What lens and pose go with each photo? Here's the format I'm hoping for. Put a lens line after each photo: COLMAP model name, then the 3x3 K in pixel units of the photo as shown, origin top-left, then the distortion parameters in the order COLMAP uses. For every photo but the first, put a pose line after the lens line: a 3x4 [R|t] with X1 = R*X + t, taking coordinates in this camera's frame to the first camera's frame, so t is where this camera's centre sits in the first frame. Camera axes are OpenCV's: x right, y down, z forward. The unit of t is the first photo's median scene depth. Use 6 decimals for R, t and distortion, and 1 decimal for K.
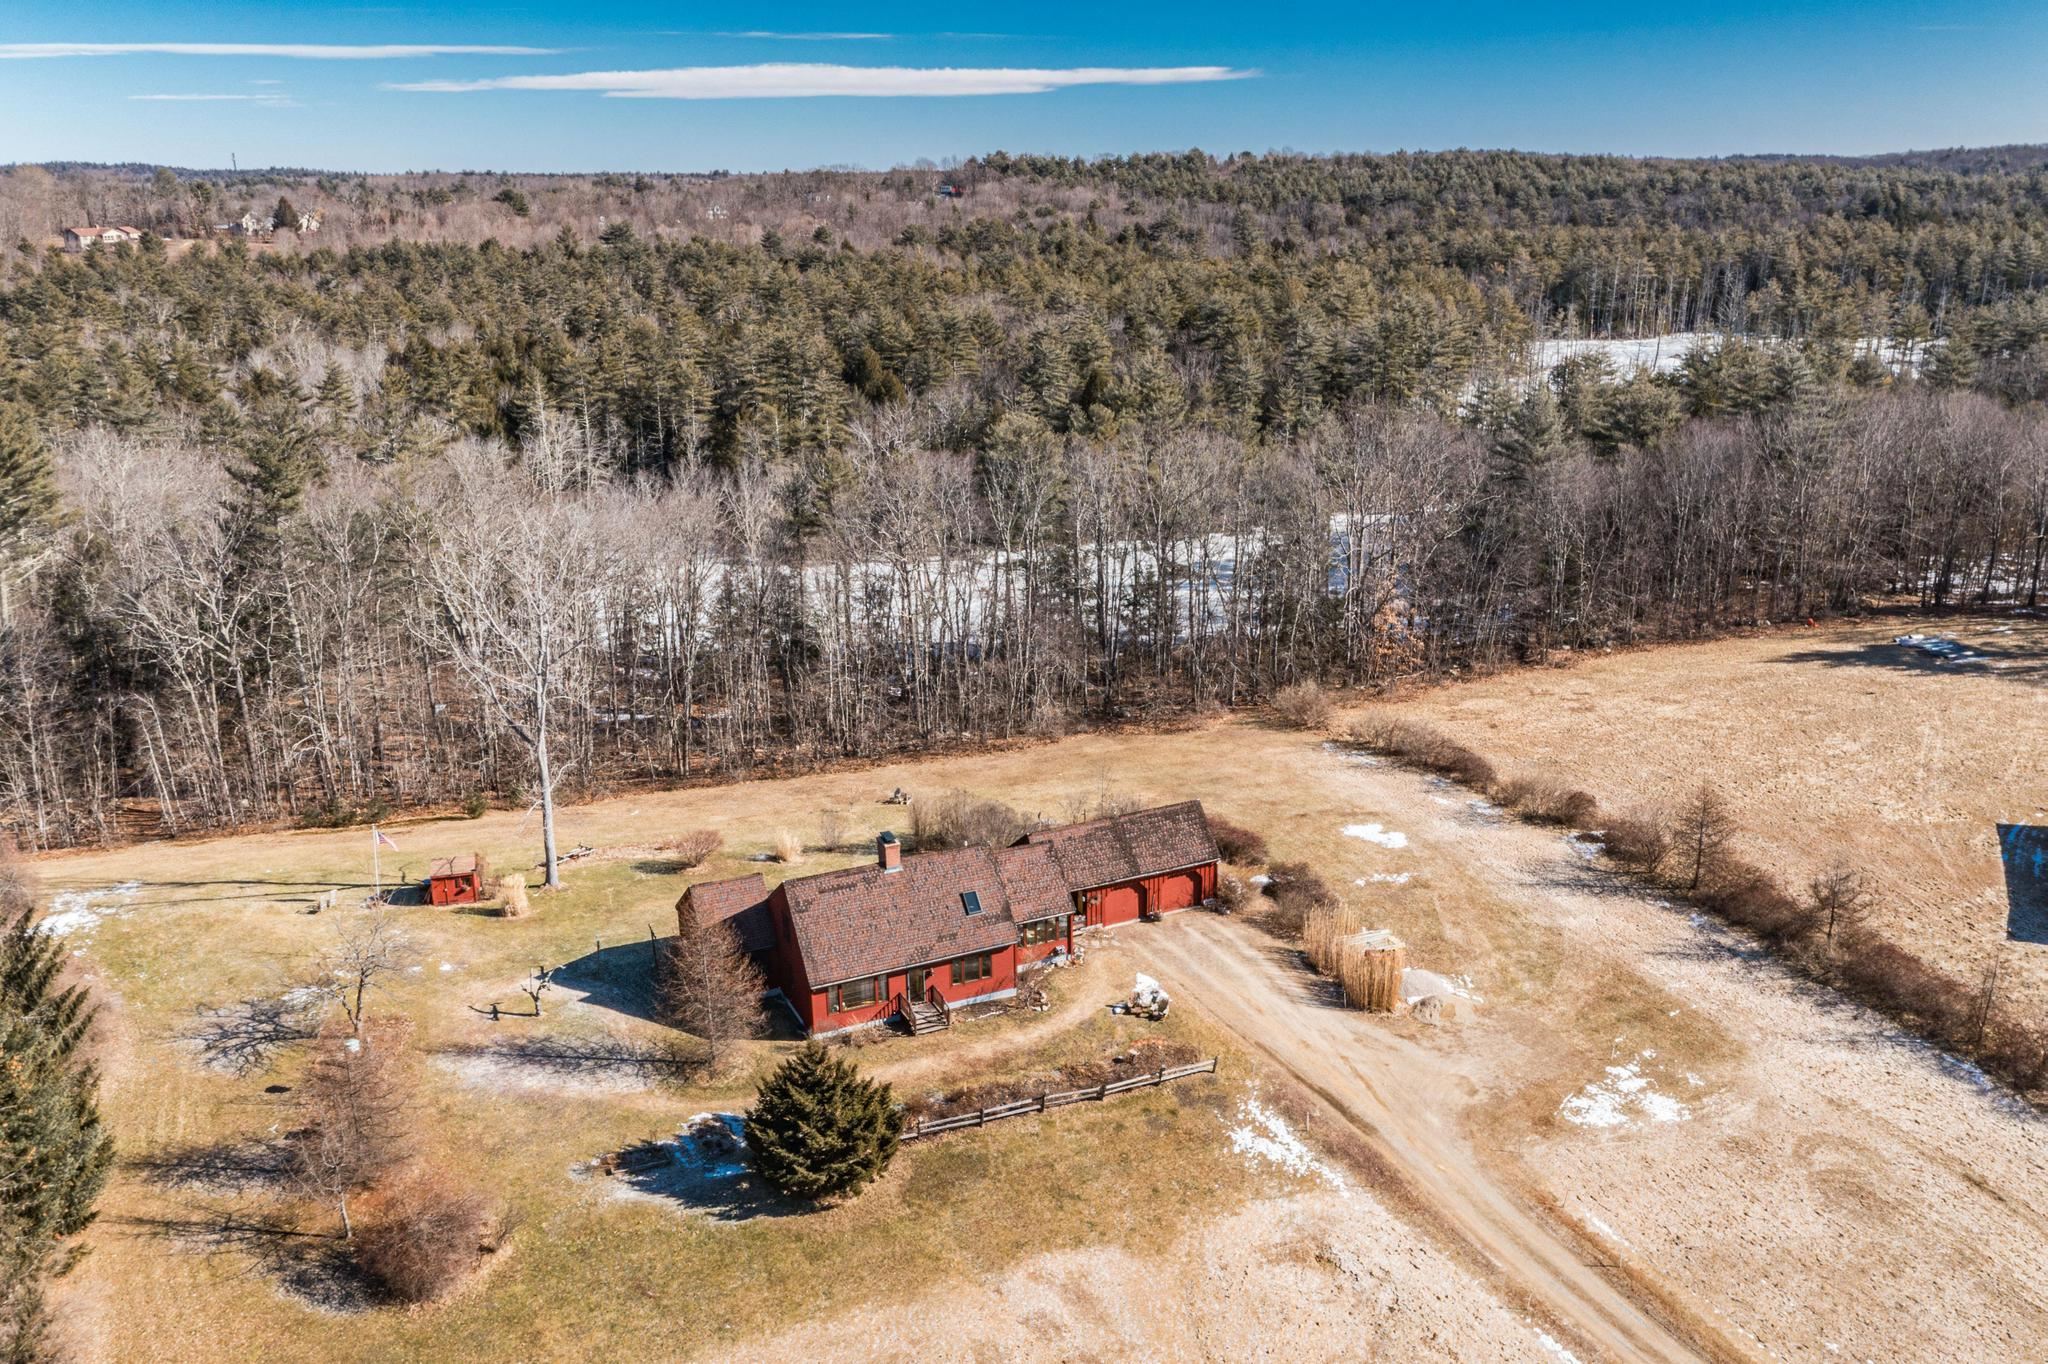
lens RADIAL K [[1625.5, 0, 1024.0], [0, 1625.5, 682.0], [0, 0, 1]] dist [-0.004260, 0.052647]
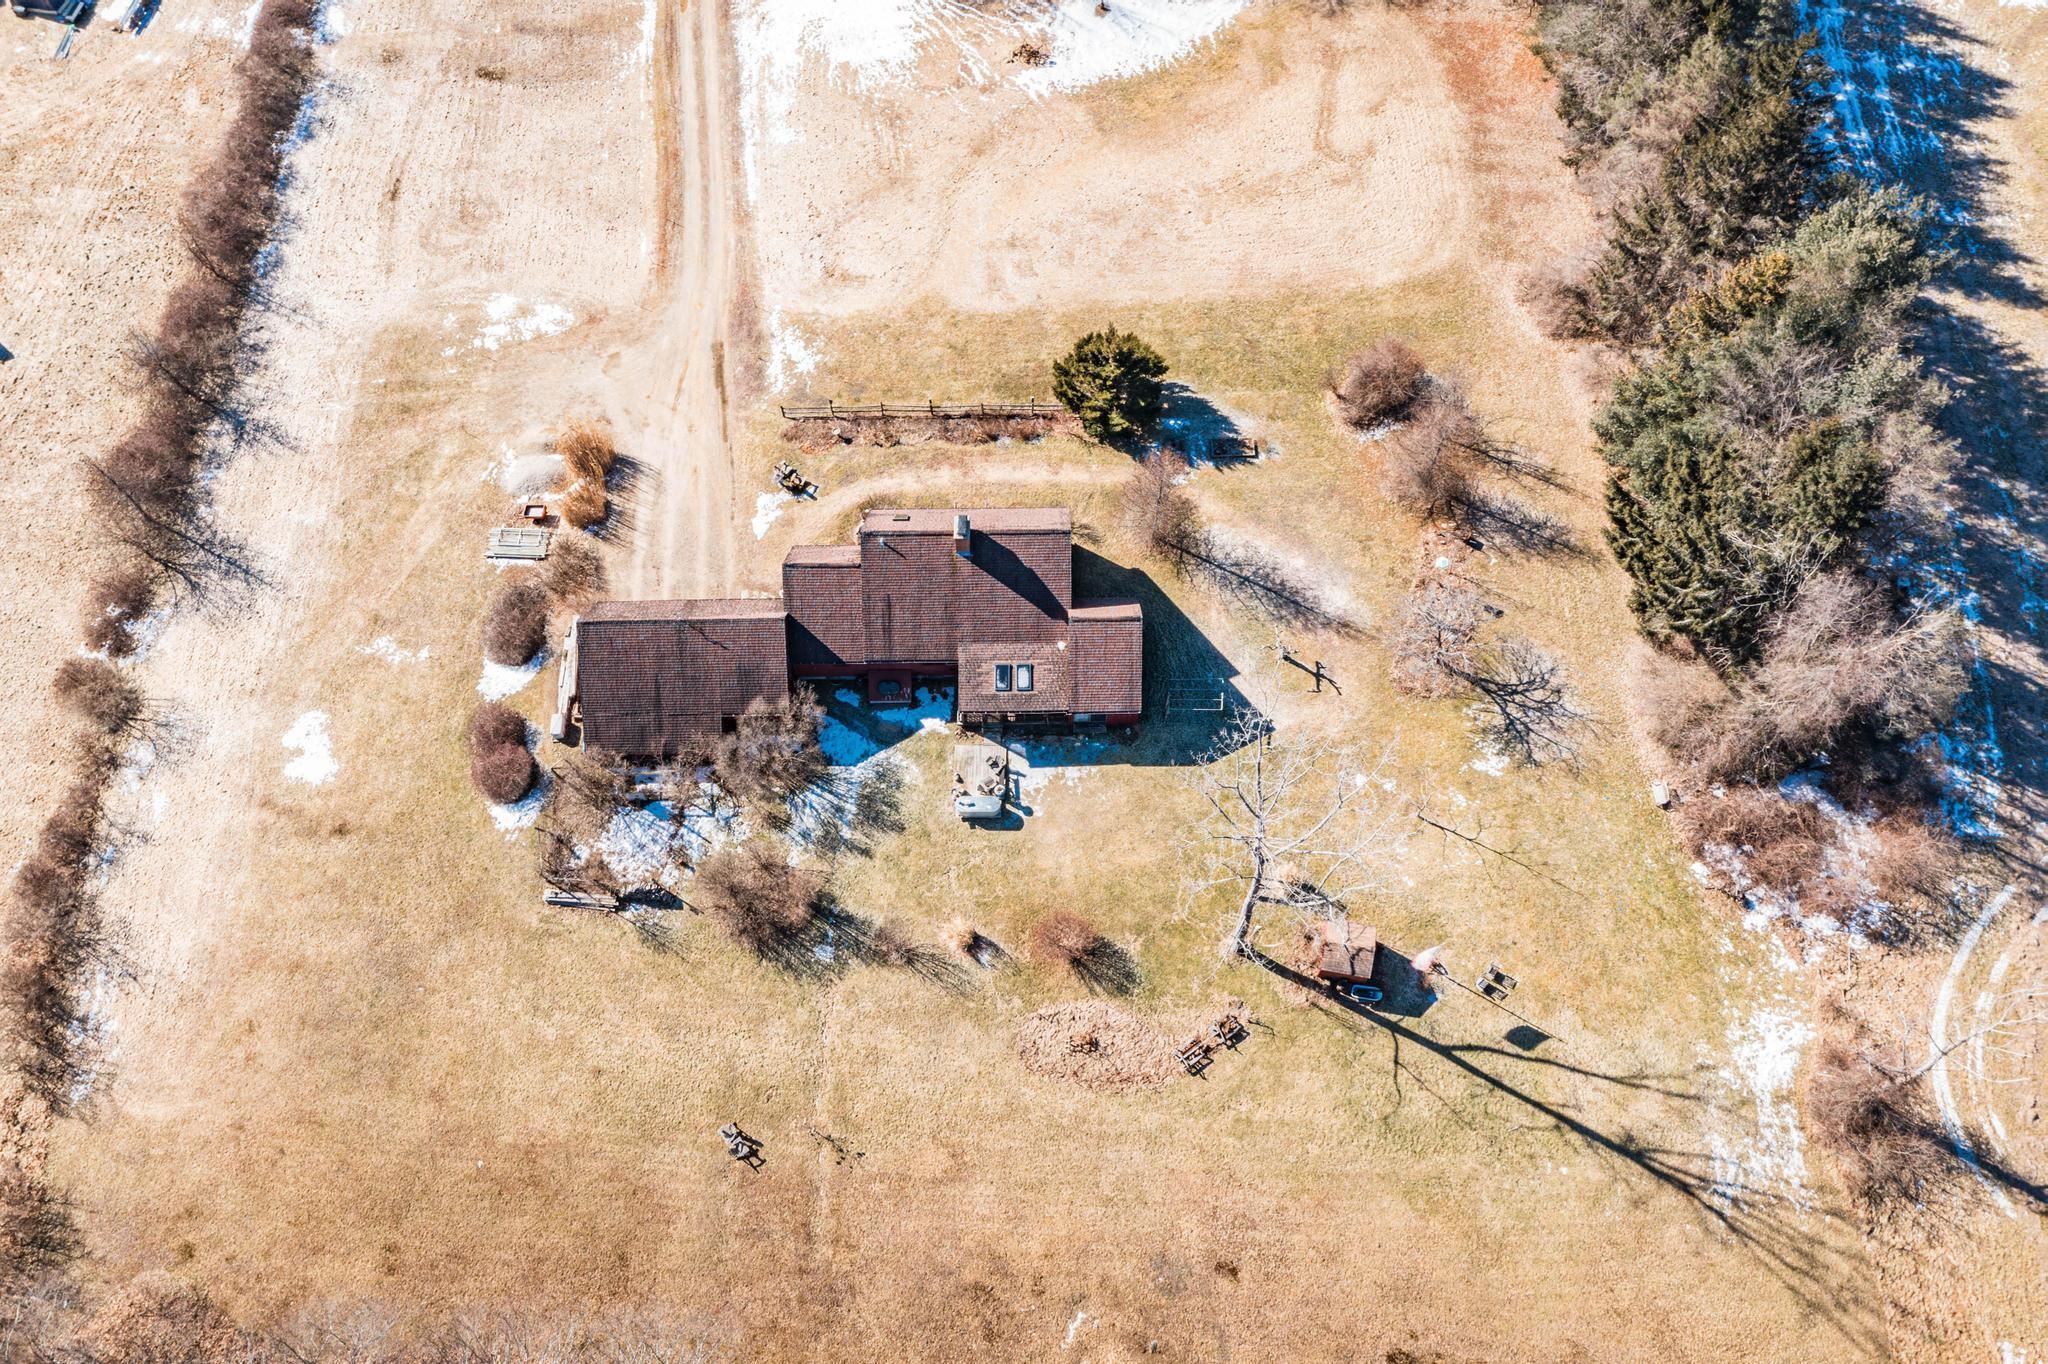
lens RADIAL K [[1625.5, 0, 1024.0], [0, 1625.5, 682.0], [0, 0, 1]] dist [-0.004260, 0.052647]
pose [[-0.904420, -0.374977, 0.203510, -0.427144], [0.162633, 0.137978, 0.976992, -1.032444], [-0.394429, 0.916708, -0.063807, 1.320226]]
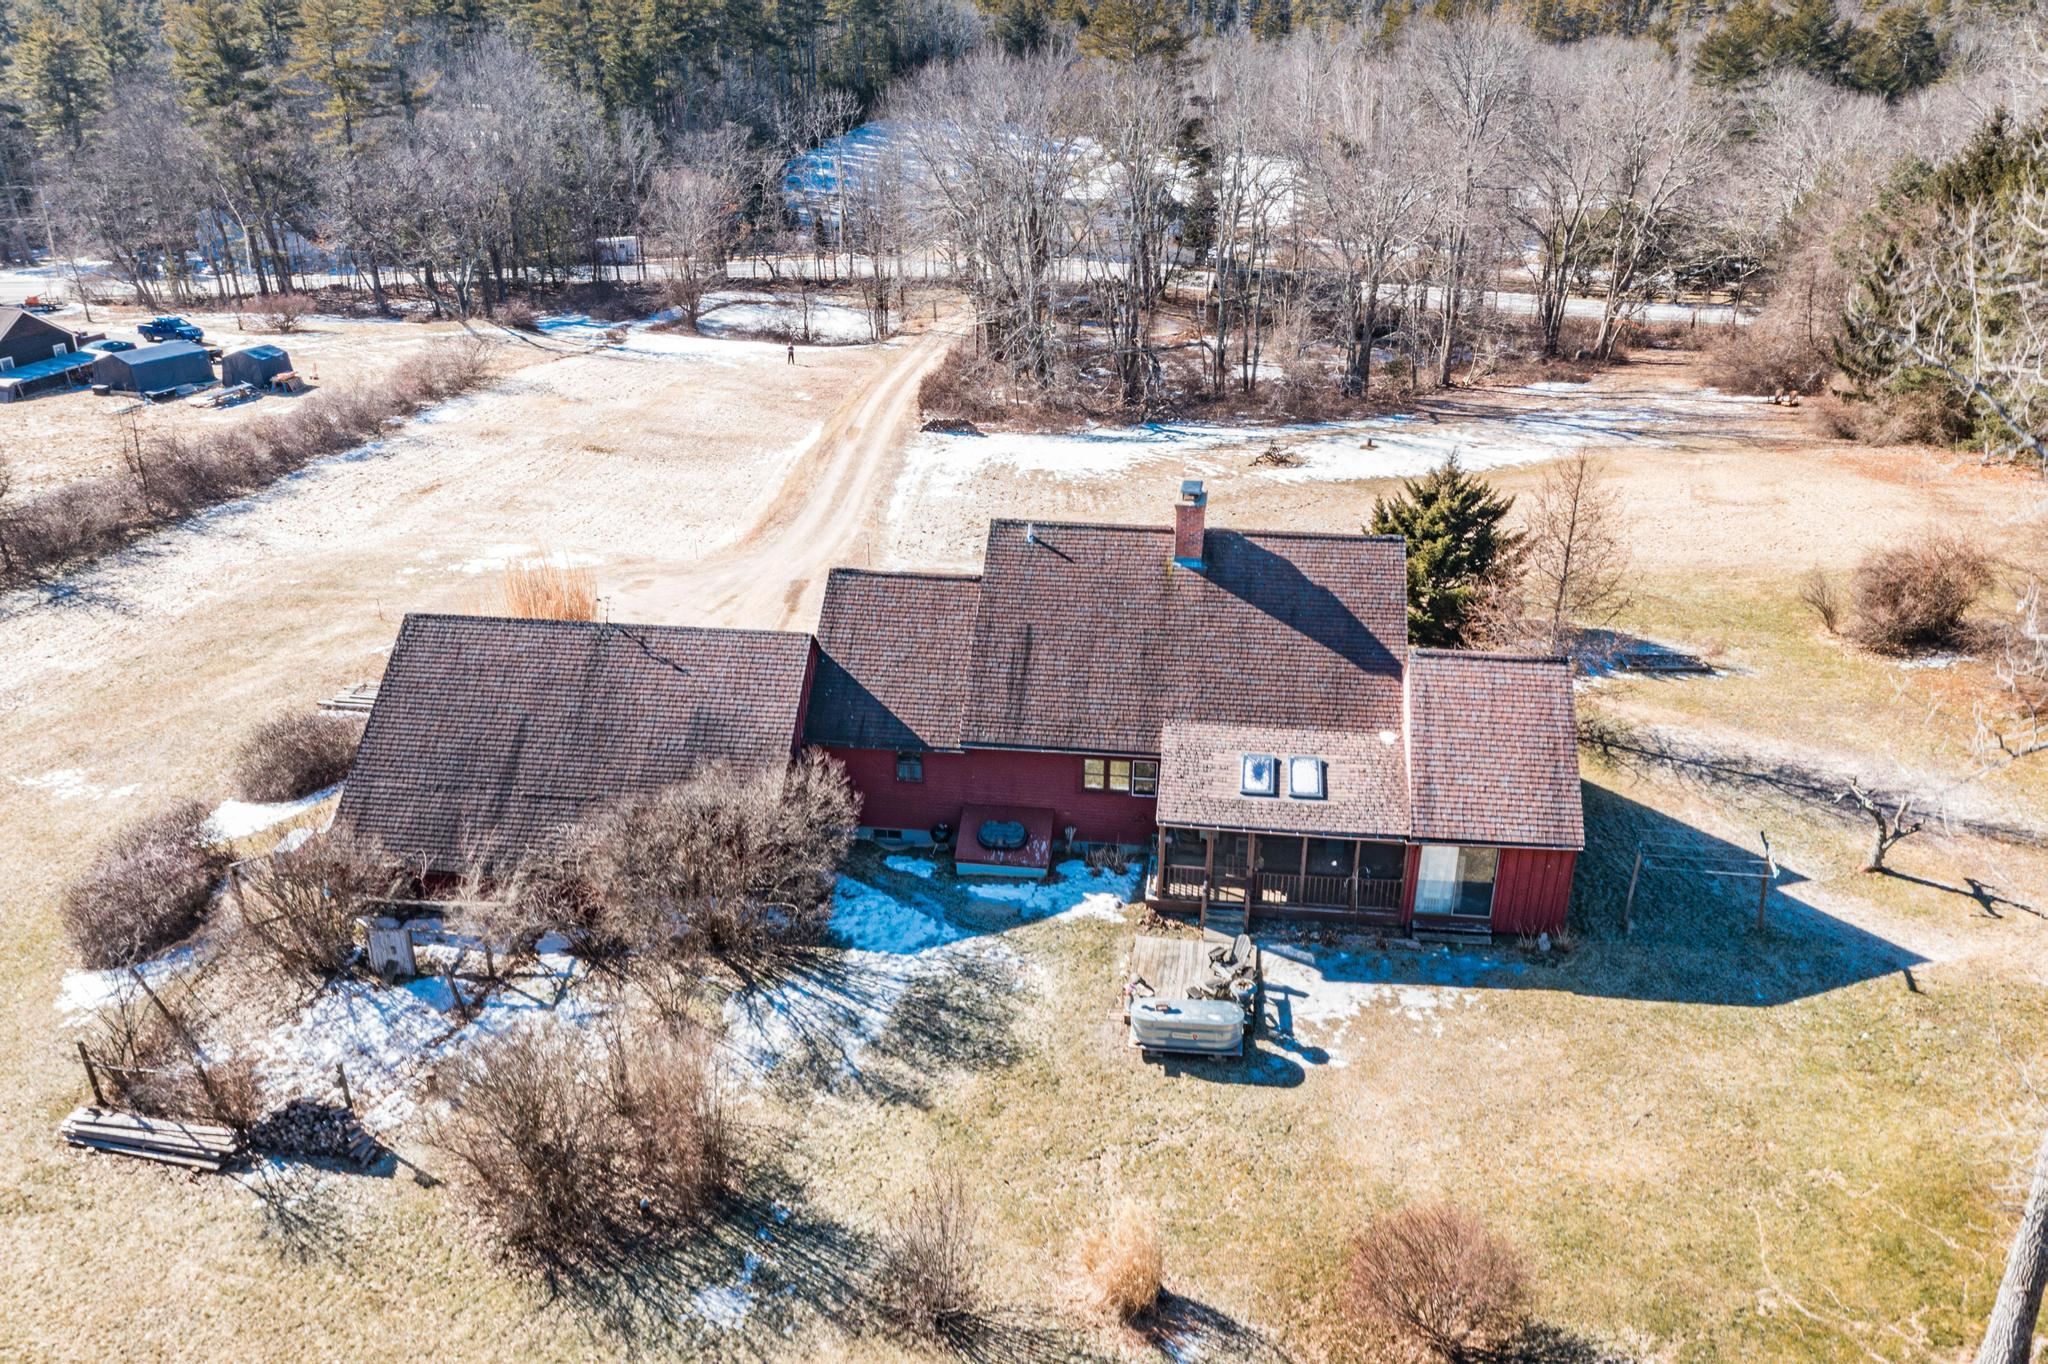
lens RADIAL K [[1625.5, 0, 1024.0], [0, 1625.5, 682.0], [0, 0, 1]] dist [-0.004260, 0.052647]
pose [[-0.841425, -0.204377, 0.500234, -0.365473], [0.185811, 0.759842, 0.622988, -0.224904], [-0.507423, 0.617147, -0.601375, 1.597769]]
